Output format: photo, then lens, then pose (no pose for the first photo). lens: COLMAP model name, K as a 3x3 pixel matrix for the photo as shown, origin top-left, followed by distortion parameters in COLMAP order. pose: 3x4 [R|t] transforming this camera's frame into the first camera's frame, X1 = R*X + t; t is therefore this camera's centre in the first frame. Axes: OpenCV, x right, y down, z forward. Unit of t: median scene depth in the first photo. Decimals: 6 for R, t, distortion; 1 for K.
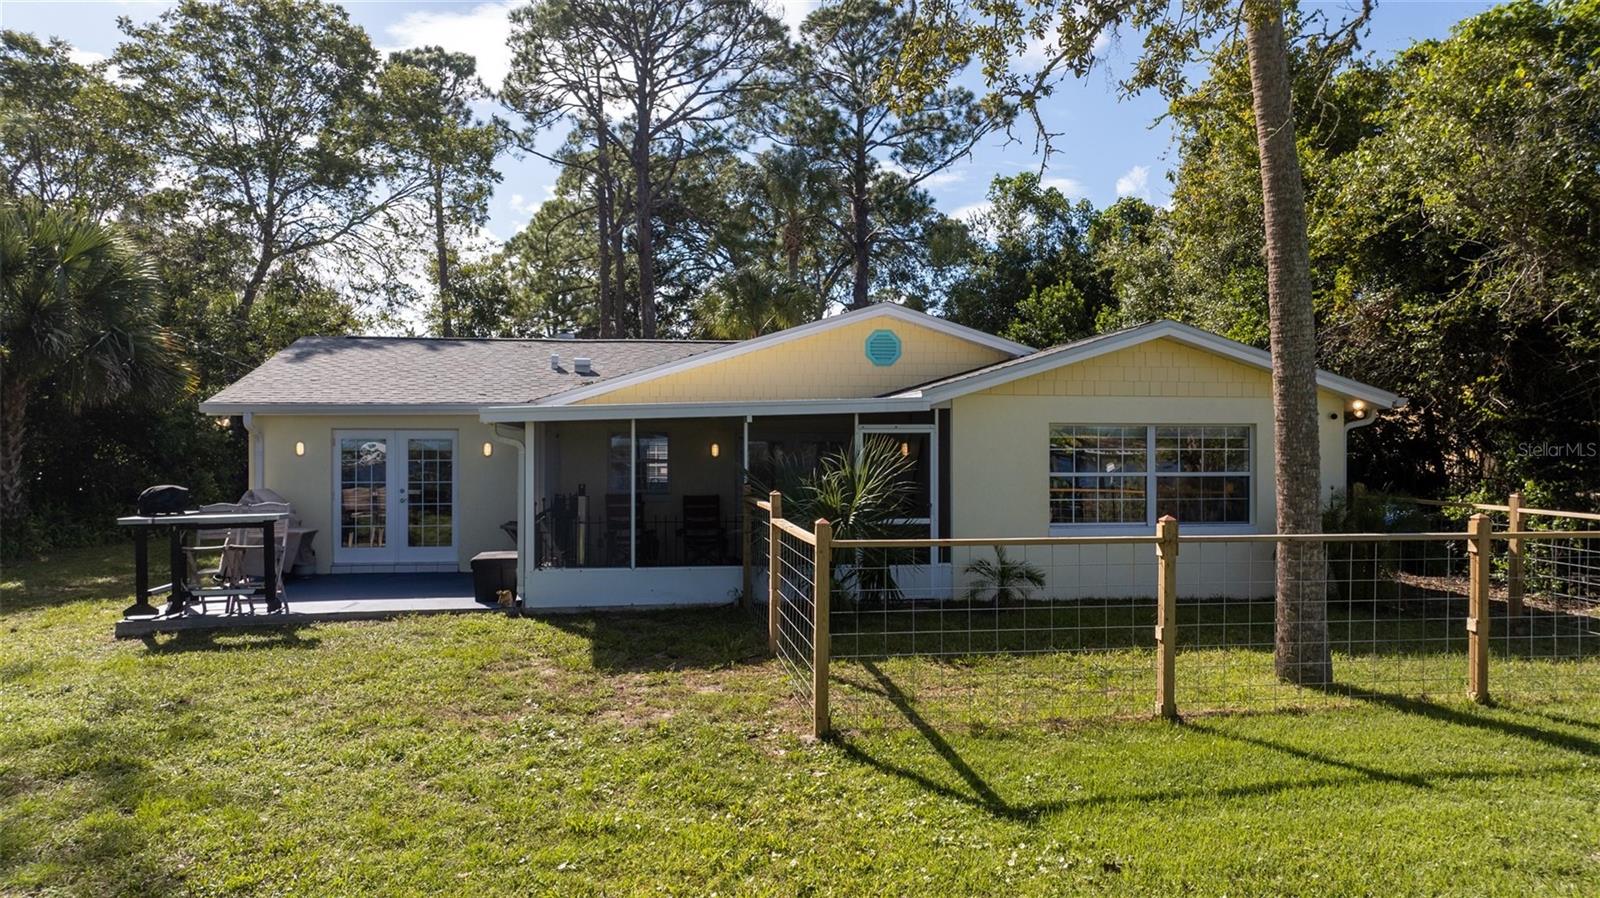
lens RADIAL K [[1135.8, 0, 802.8], [0, 1135.8, 443.2], [0, 0, 1]] dist [-0.023410, 0.023172]
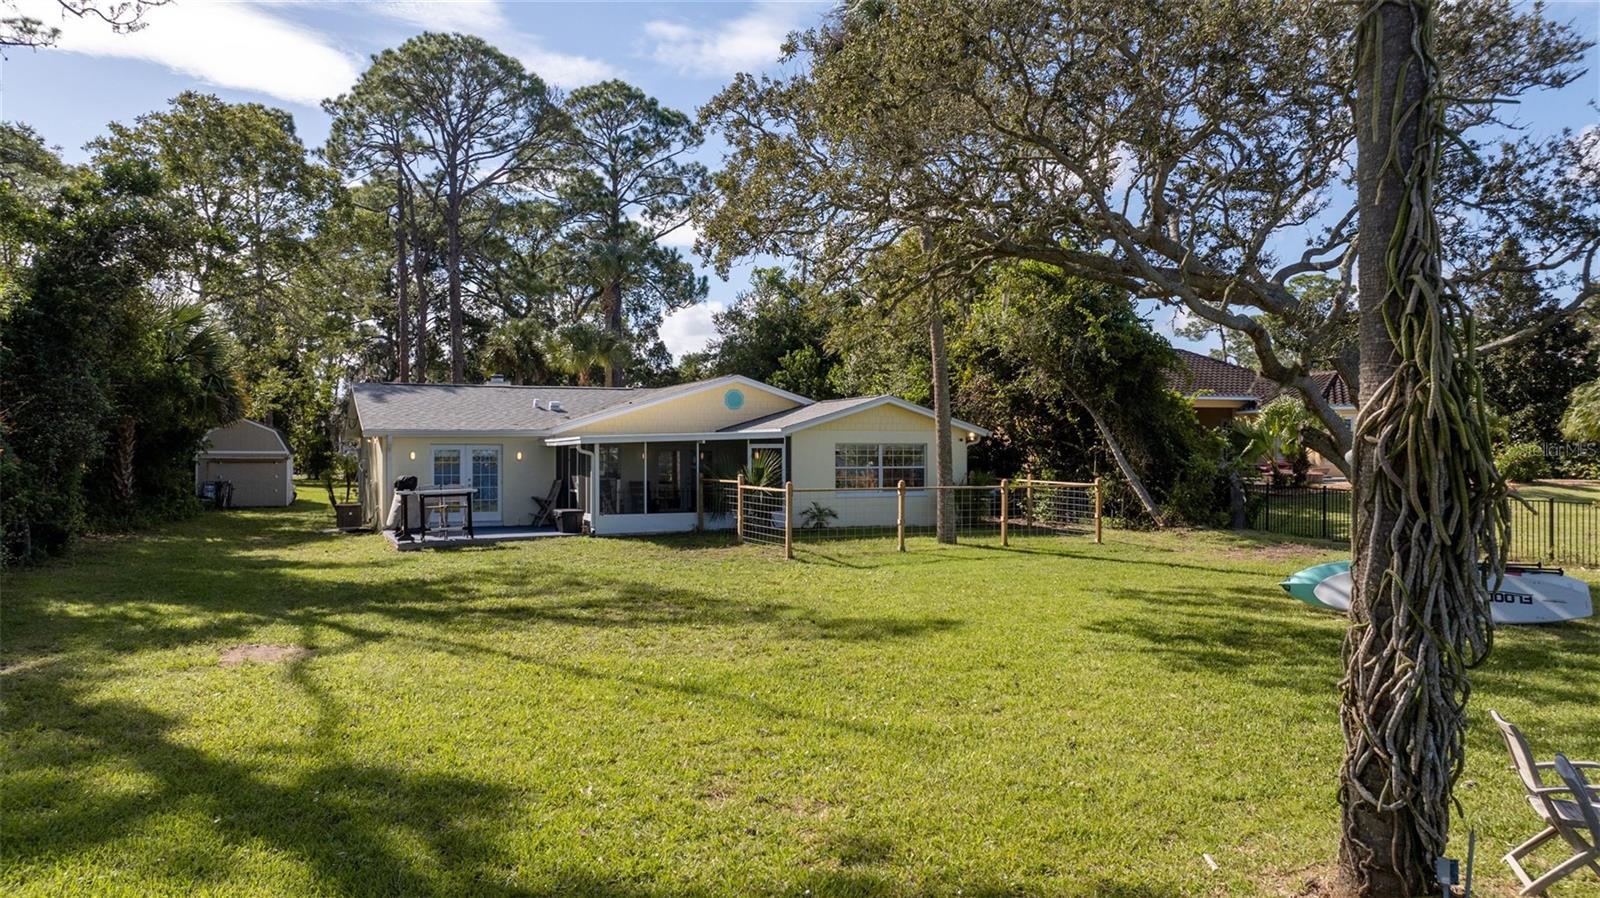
lens RADIAL K [[1135.8, 0, 803.4], [0, 1135.8, 445.9], [0, 0, 1]] dist [-0.023410, 0.023172]
pose [[0.959590, -0.000019, 0.281402, -0.319694], [-0.000461, 0.999999, 0.001639, -0.011951], [-0.281402, -0.001703, 0.959589, -0.741125]]
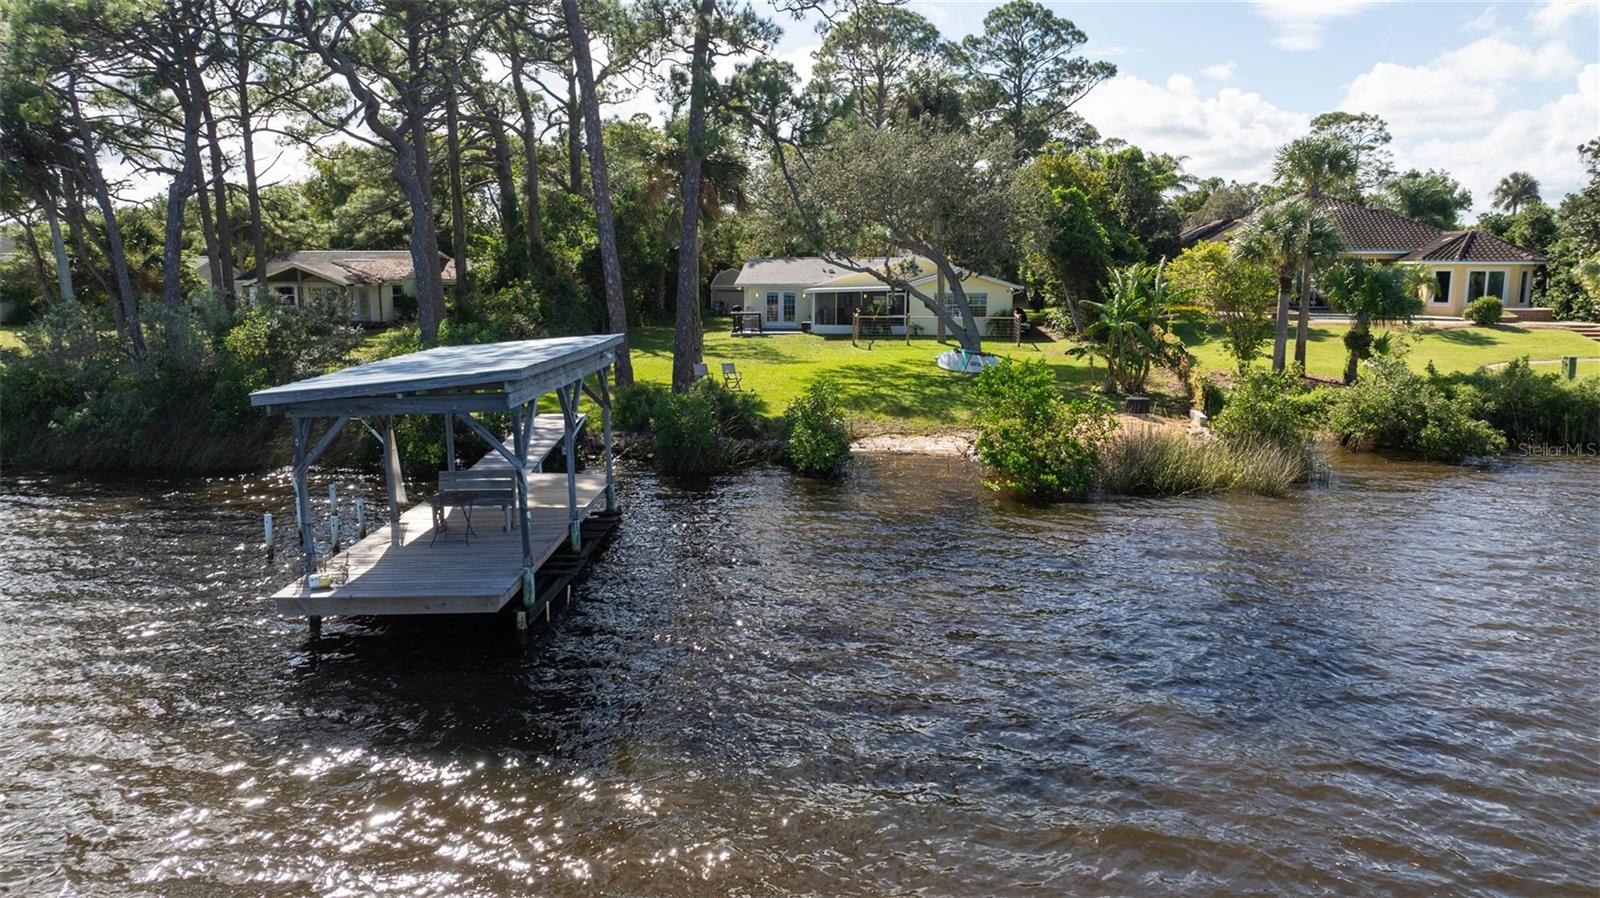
lens RADIAL K [[1135.8, 0, 799.9], [0, 1135.8, 449.0], [0, 0, 1]] dist [-0.023410, 0.023172]
pose [[0.963969, 0.044641, -0.262240, 0.642370], [0.000689, 0.985396, 0.170277, -0.120725], [0.266012, -0.164322, 0.949861, -2.385285]]
